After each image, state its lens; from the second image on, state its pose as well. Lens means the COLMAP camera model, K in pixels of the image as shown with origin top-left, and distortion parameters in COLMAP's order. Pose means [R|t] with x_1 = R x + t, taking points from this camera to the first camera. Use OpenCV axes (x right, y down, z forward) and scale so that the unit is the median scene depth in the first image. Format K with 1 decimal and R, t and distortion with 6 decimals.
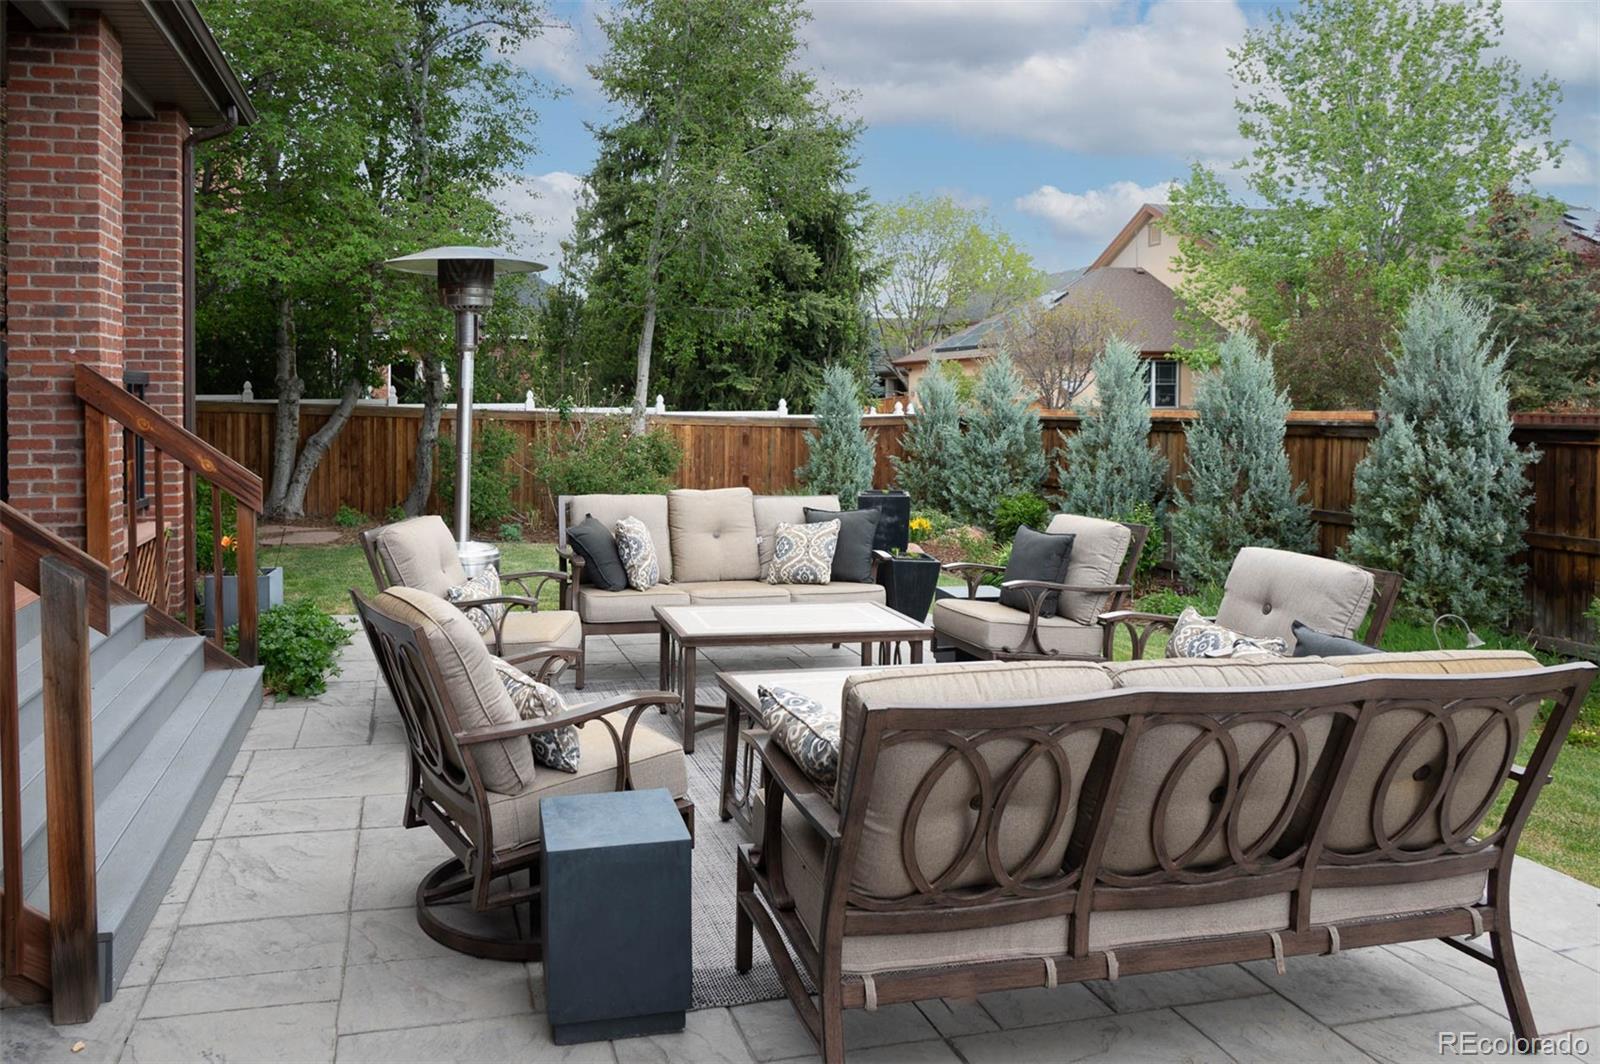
lens RADIAL K [[1104.6, 0, 800.0], [0, 1104.6, 532.0], [0, 0, 1]] dist [0.000026, 0.002779]
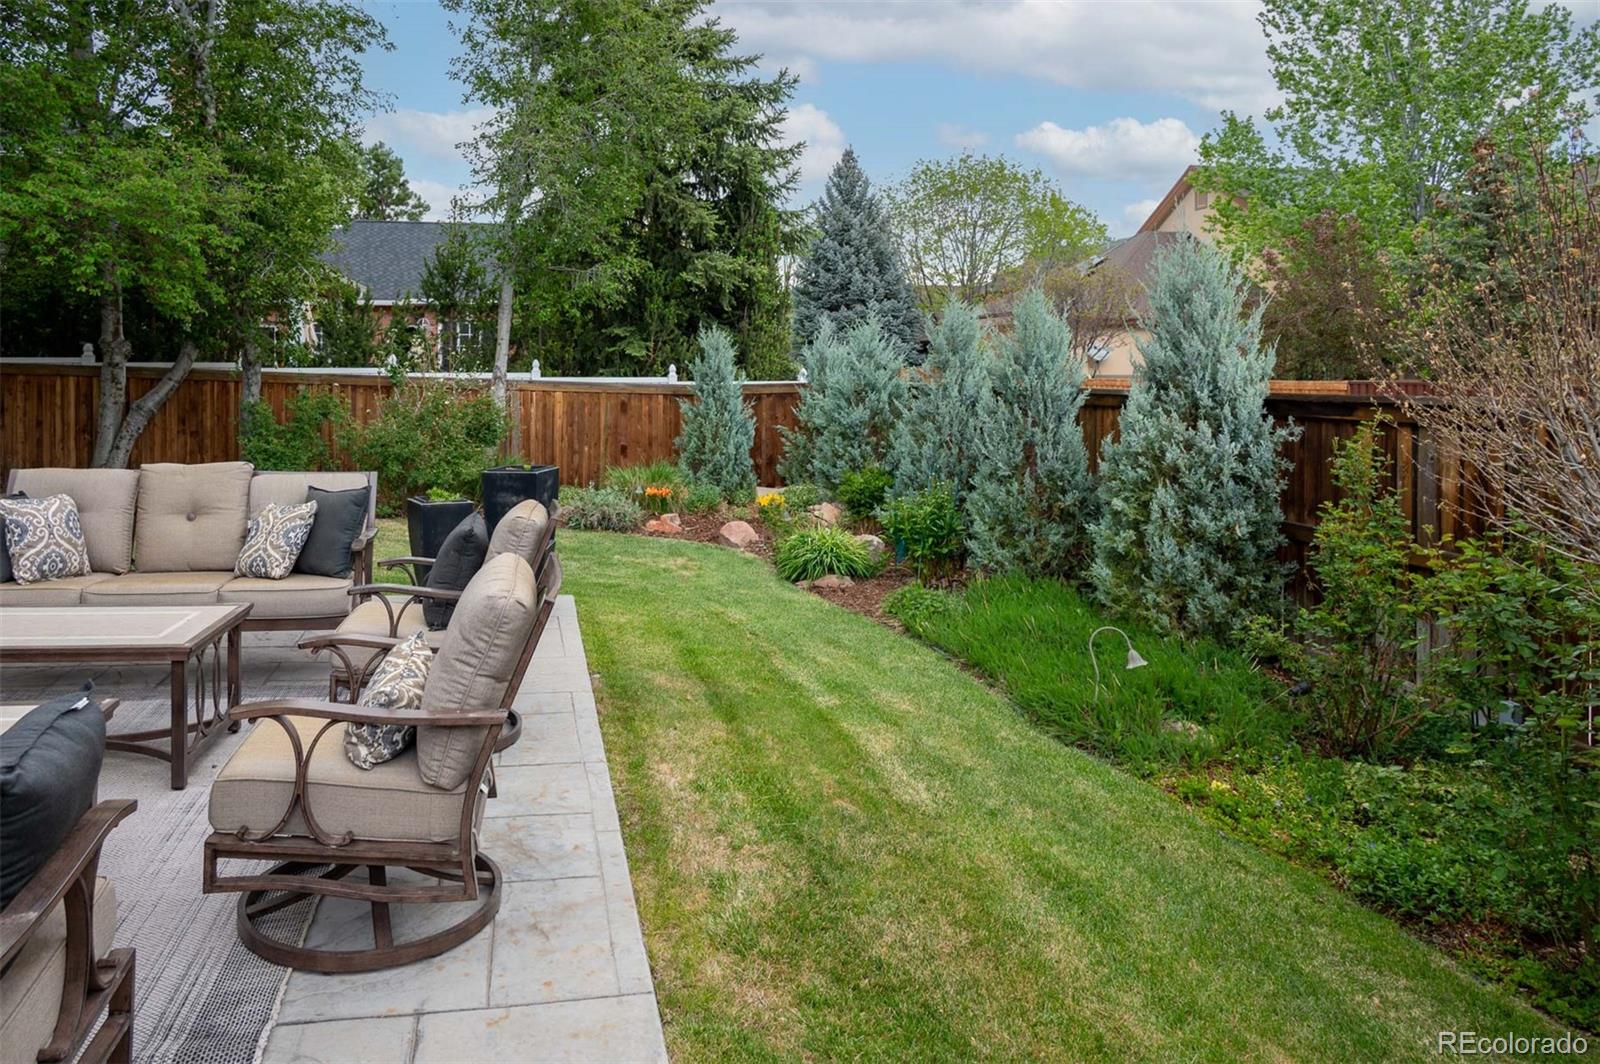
lens RADIAL K [[1109.3, 0, 800.0], [0, 1109.3, 483.9], [0, 0, 1]] dist [-0.004065, -0.002385]
pose [[0.997270, 0.011891, -0.072874, 0.204849], [-0.013005, 0.999805, -0.014844, -0.007375], [0.072683, 0.015751, 0.997231, 0.082063]]
